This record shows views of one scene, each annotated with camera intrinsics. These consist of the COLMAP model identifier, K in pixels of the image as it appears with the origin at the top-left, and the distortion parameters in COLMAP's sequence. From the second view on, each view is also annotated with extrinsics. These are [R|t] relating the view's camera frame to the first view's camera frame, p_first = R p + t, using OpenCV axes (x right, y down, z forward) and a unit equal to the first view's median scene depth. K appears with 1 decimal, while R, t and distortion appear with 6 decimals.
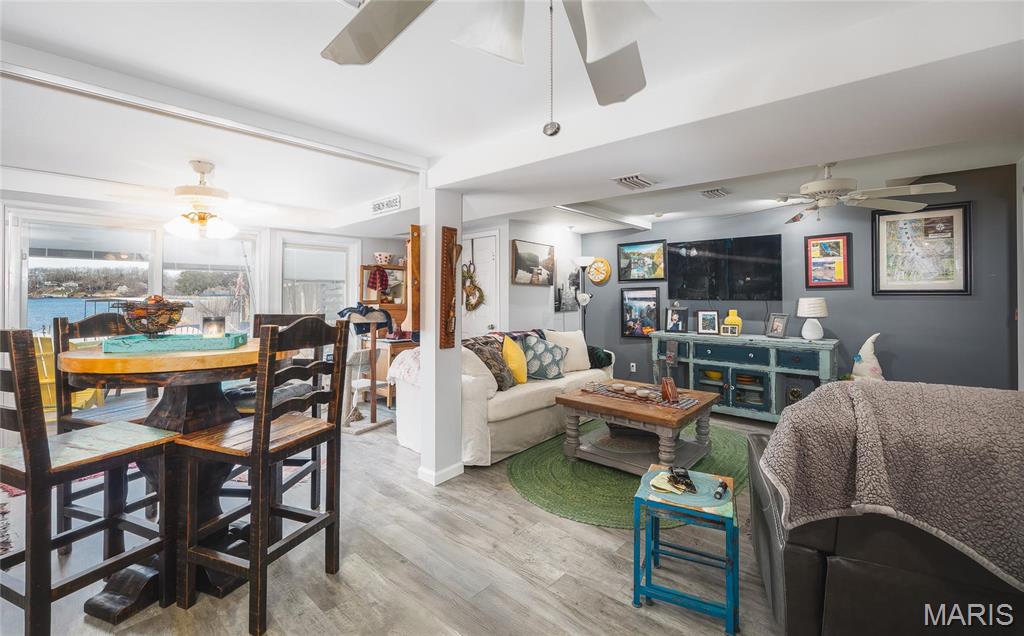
lens RADIAL K [[439.6, 0, 510.6], [0, 439.6, 290.4], [0, 0, 1]] dist [-0.000141, -0.000008]
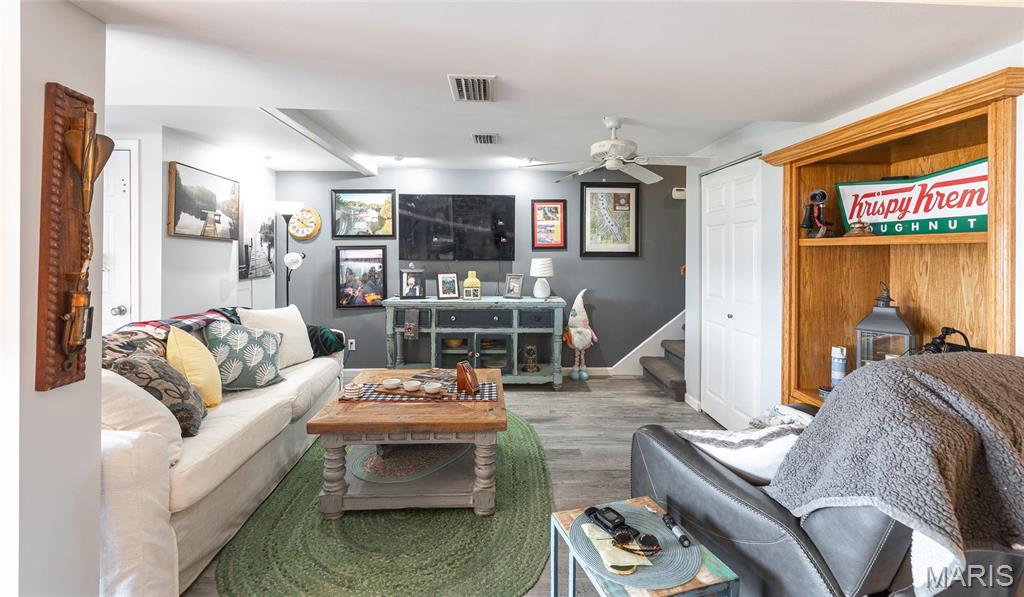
lens RADIAL K [[434.2, 0, 511.8], [0, 434.2, 255.2], [0, 0, 1]] dist [0.001082, 0.000010]
pose [[0.713494, 0.002836, 0.700655, -0.084821], [-0.011637, 0.999902, 0.007803, 0.001593], [-0.700564, -0.013721, 0.713457, 0.275385]]
